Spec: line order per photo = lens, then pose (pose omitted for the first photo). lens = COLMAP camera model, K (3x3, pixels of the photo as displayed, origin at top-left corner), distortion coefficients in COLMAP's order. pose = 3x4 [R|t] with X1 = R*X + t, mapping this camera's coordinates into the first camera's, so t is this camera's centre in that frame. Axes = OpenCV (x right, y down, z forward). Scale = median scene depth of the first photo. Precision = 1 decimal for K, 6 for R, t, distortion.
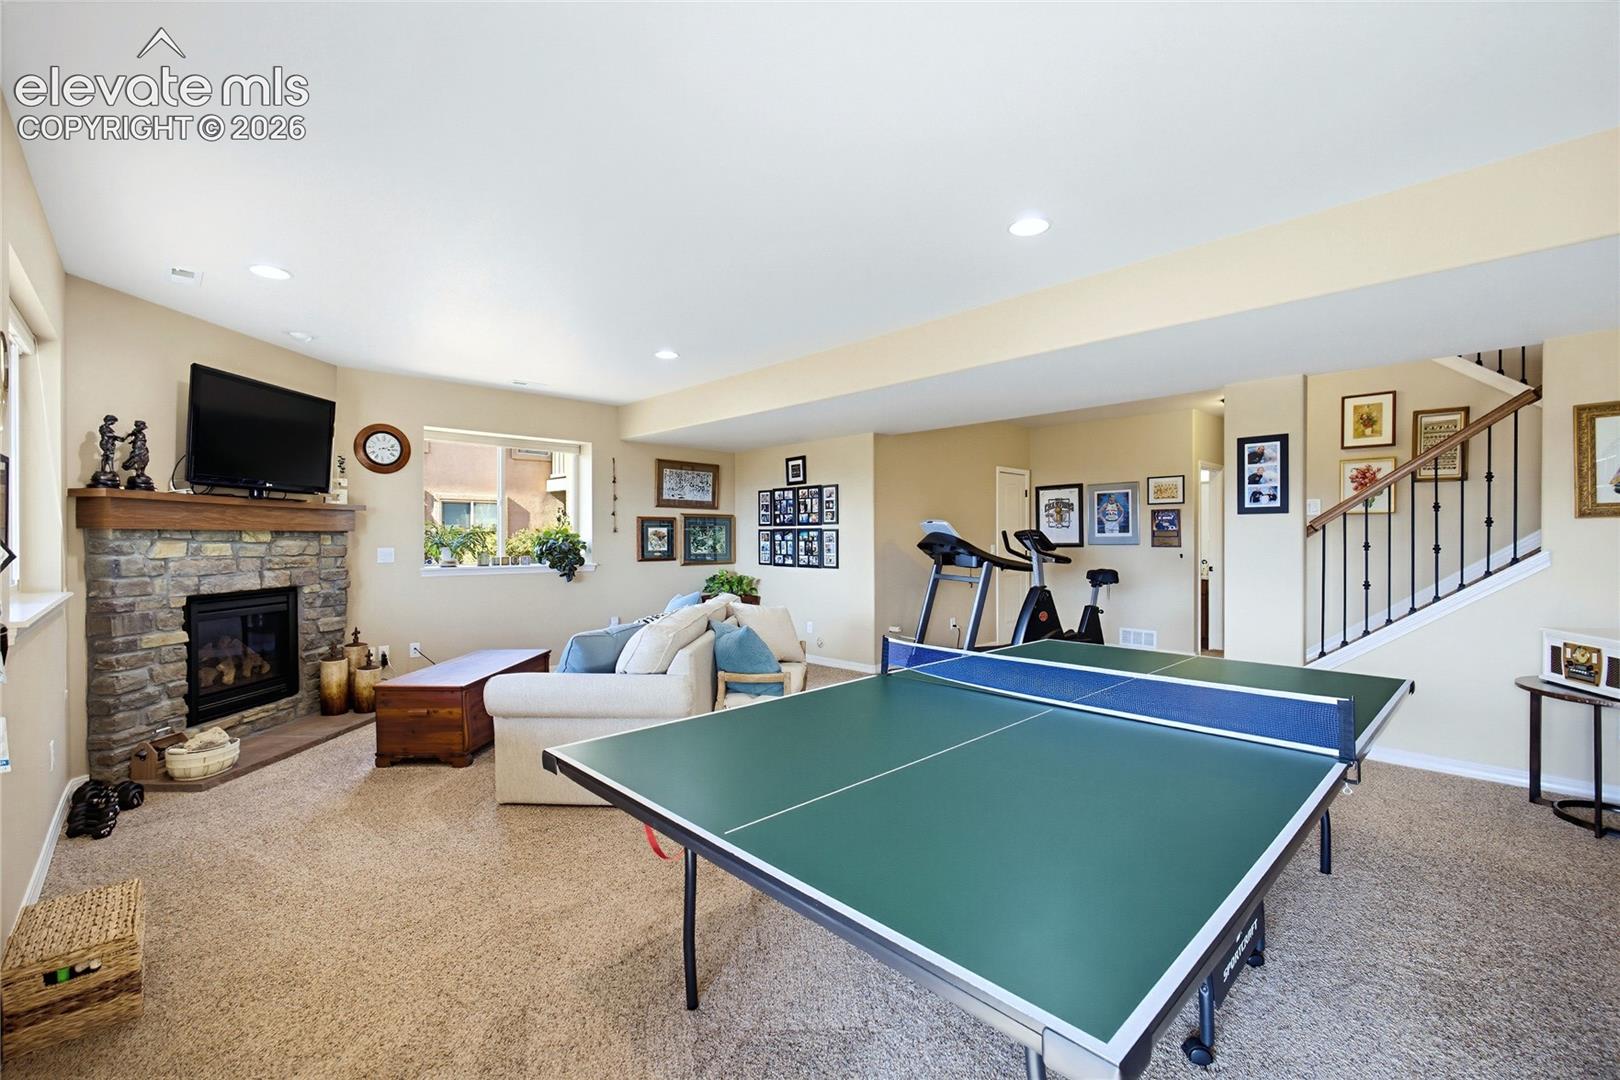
lens RADIAL K [[694.6, 0, 807.0], [0, 694.6, 526.9], [0, 0, 1]] dist [-0.019145, 0.006437]
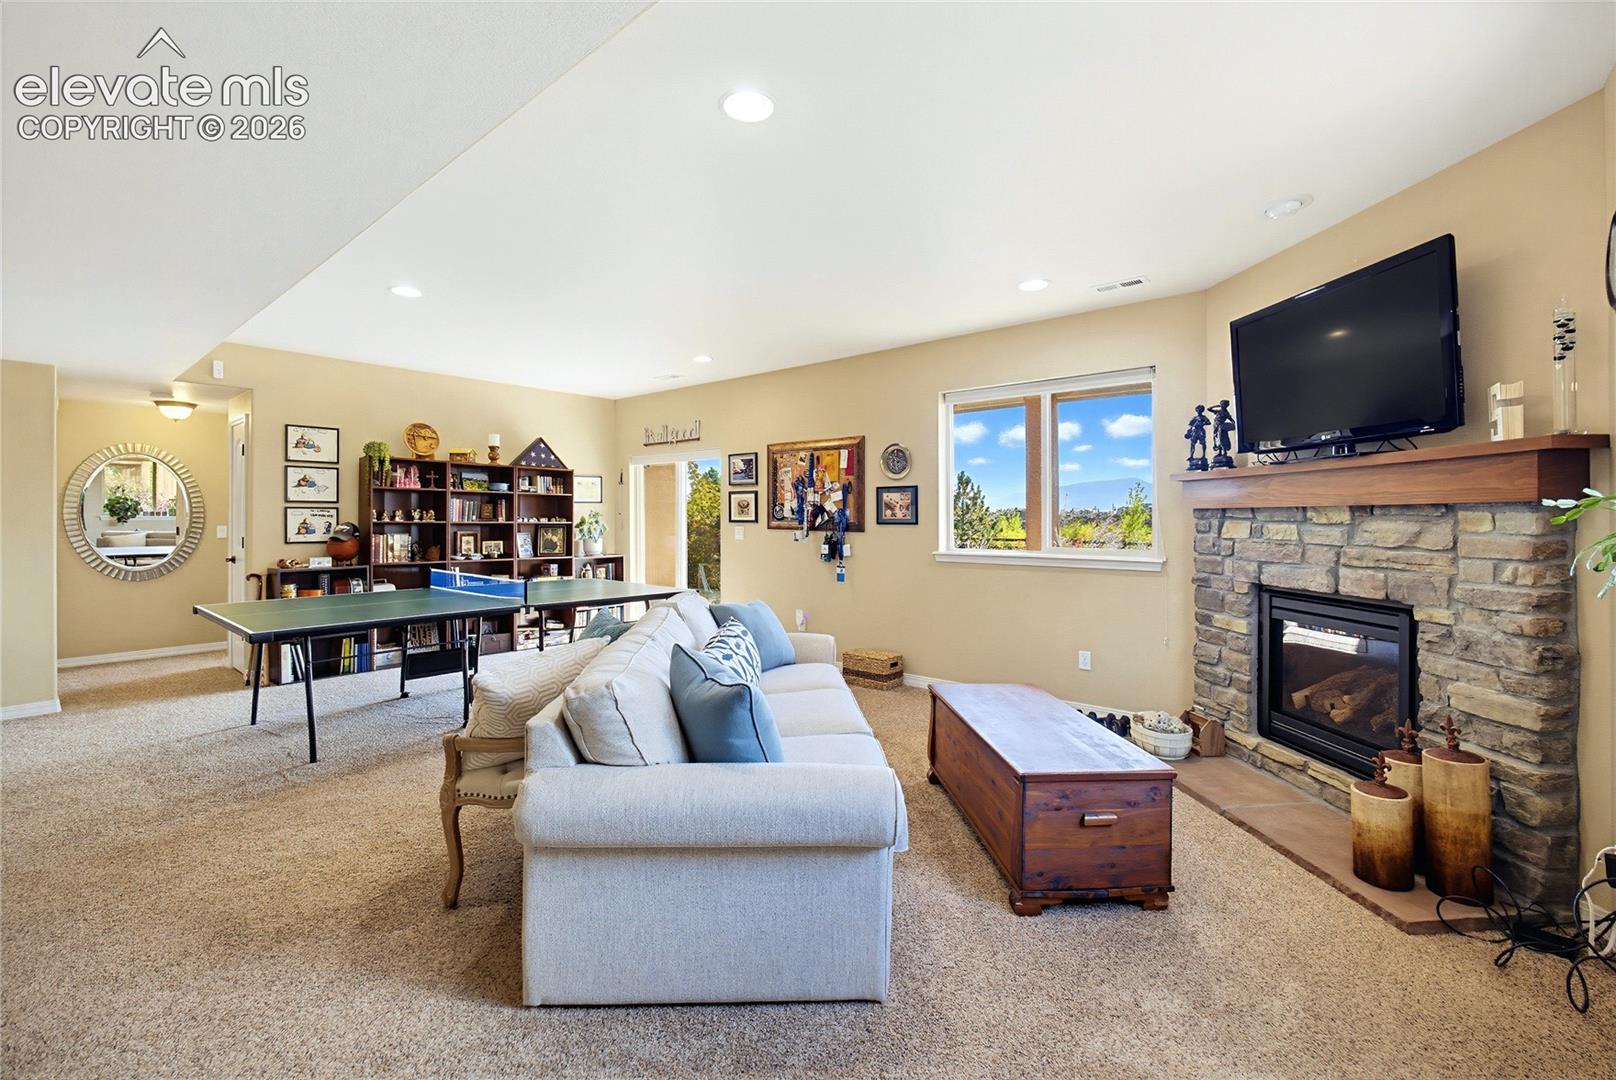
lens RADIAL K [[692.9, 0, 805.0], [0, 692.9, 526.9], [0, 0, 1]] dist [-0.019145, 0.006437]
pose [[-0.994694, 0.001619, -0.102864, -0.215940], [0.001903, 0.999995, -0.002665, 0.026459], [0.102859, -0.002846, -0.994692, 1.624984]]
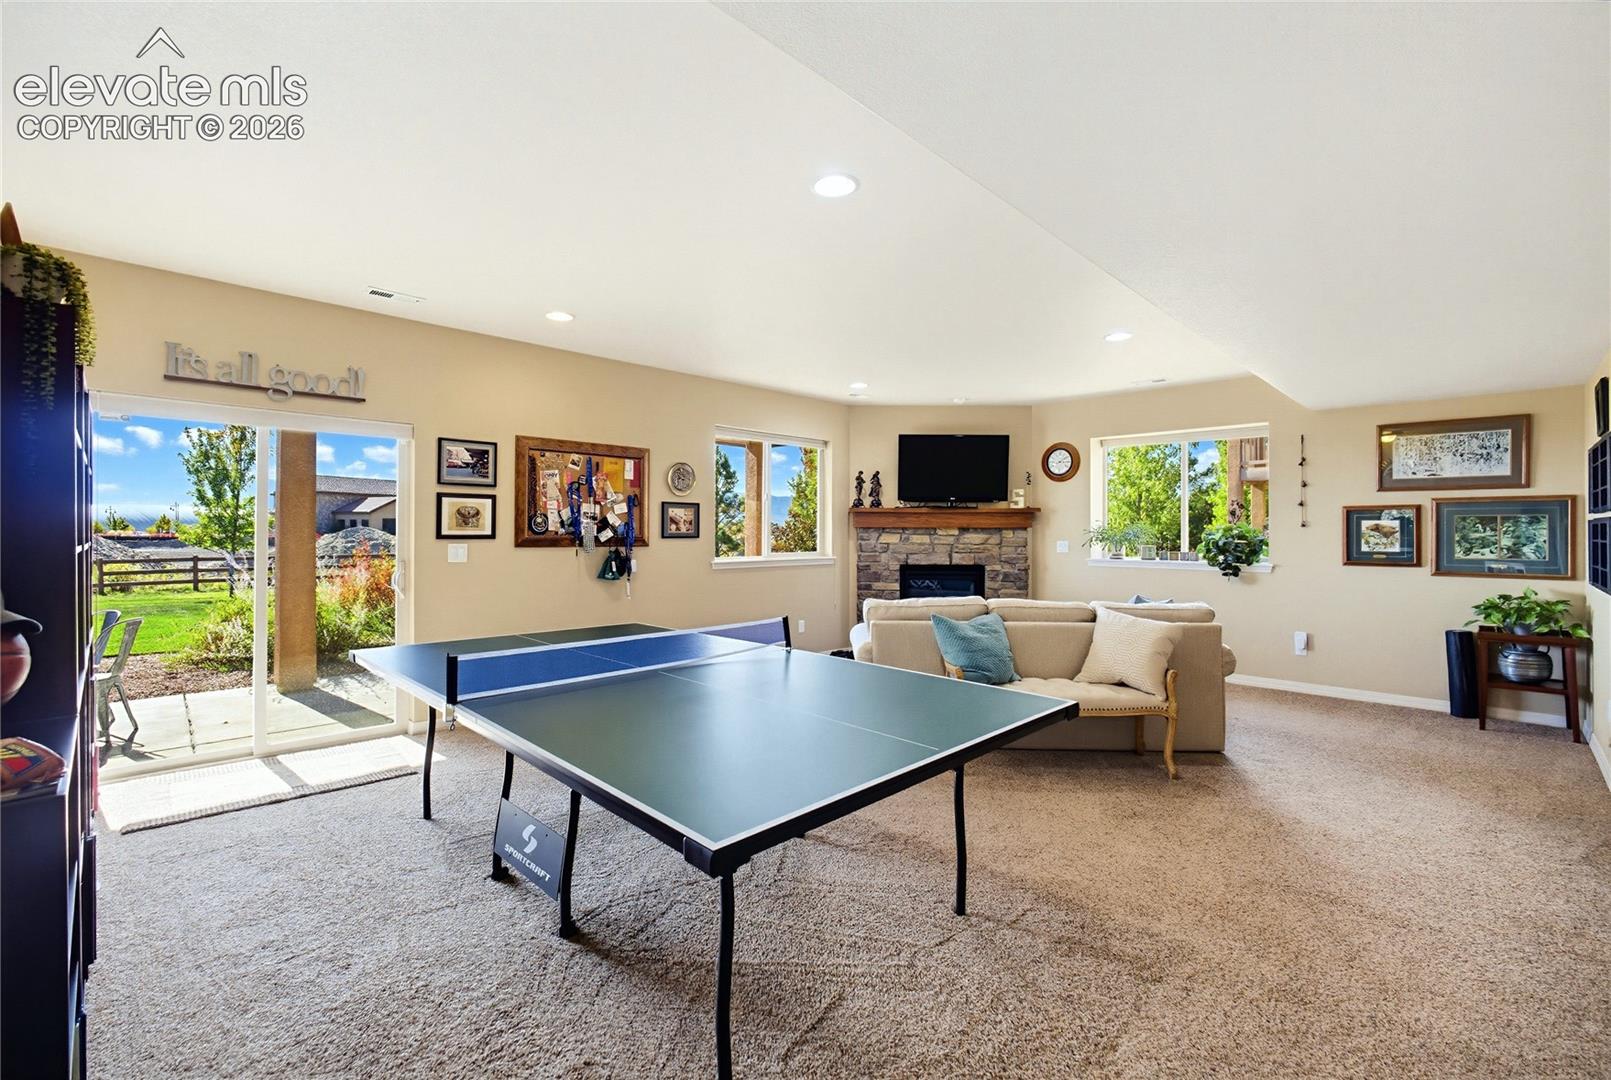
lens RADIAL K [[690.7, 0, 802.5], [0, 690.7, 527.0], [0, 0, 1]] dist [-0.019145, 0.006437]
pose [[0.021529, -0.005096, -0.999755, 0.797499], [0.012359, 0.999912, -0.004830, 0.007261], [0.999692, -0.012252, 0.021590, 0.631185]]
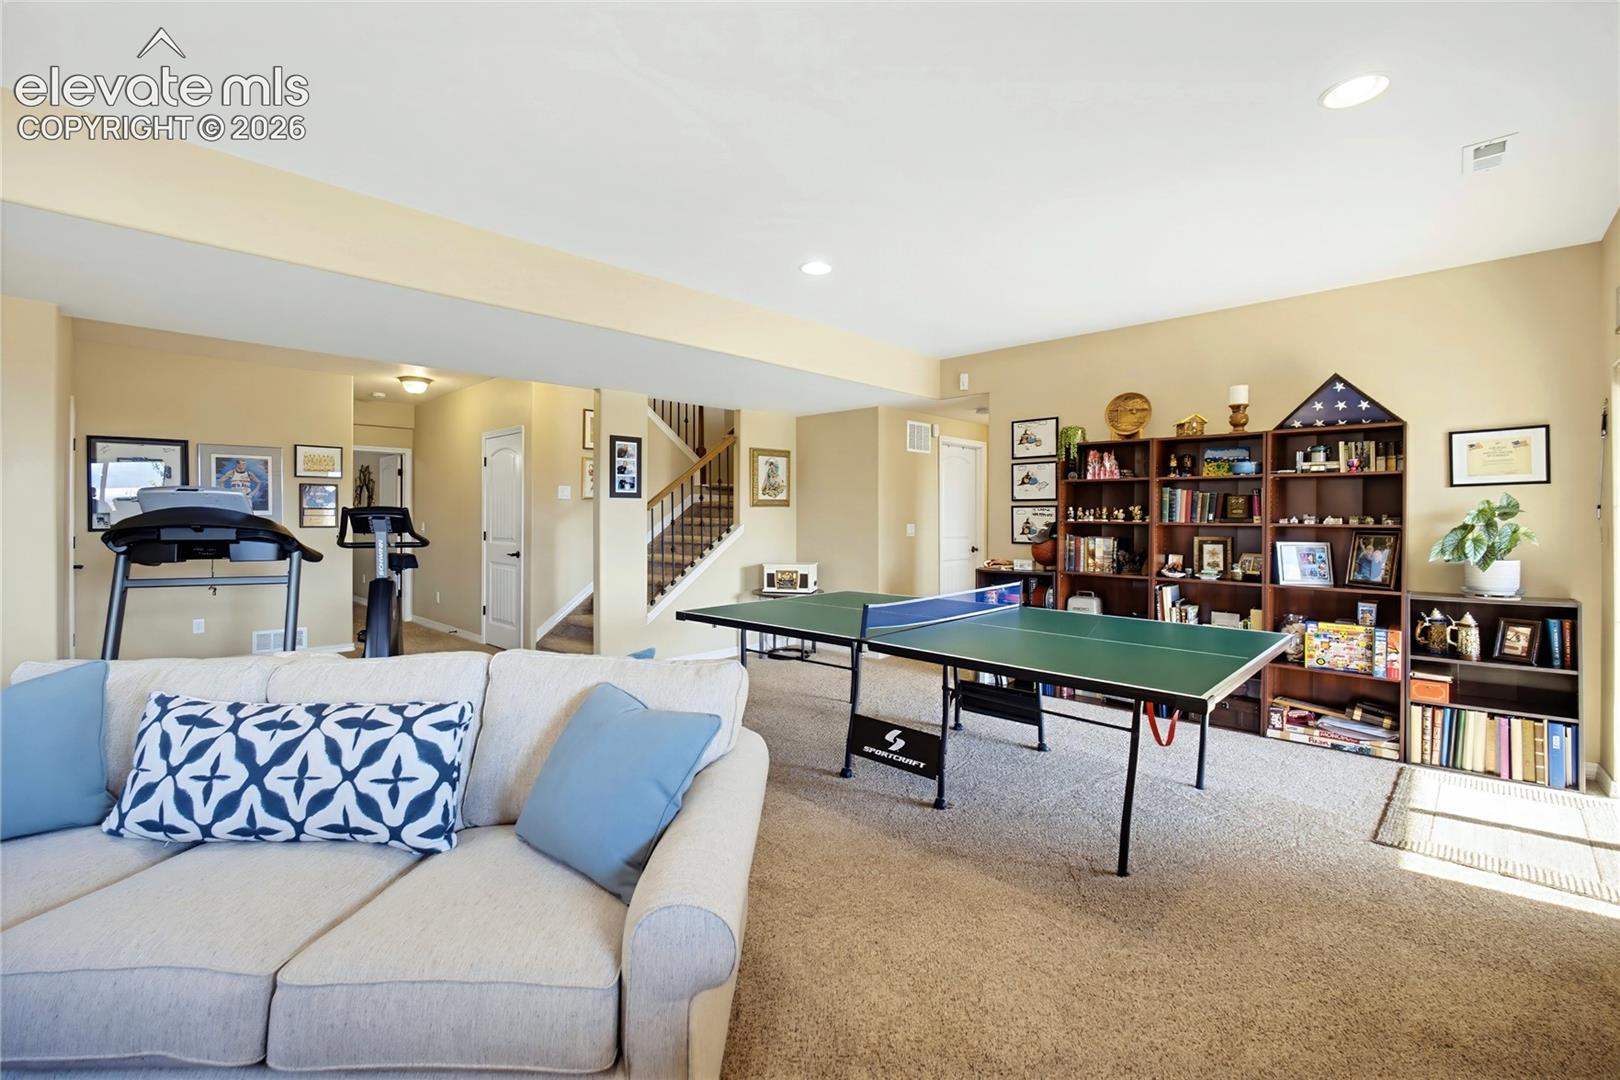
lens RADIAL K [[694.6, 0, 807.0], [0, 694.6, 526.9], [0, 0, 1]] dist [-0.019145, 0.006437]
pose [[-0.056119, -0.012029, 0.998352, -0.616829], [-0.016109, 0.999808, 0.011141, 0.014259], [-0.998294, -0.015457, -0.056302, 0.721492]]
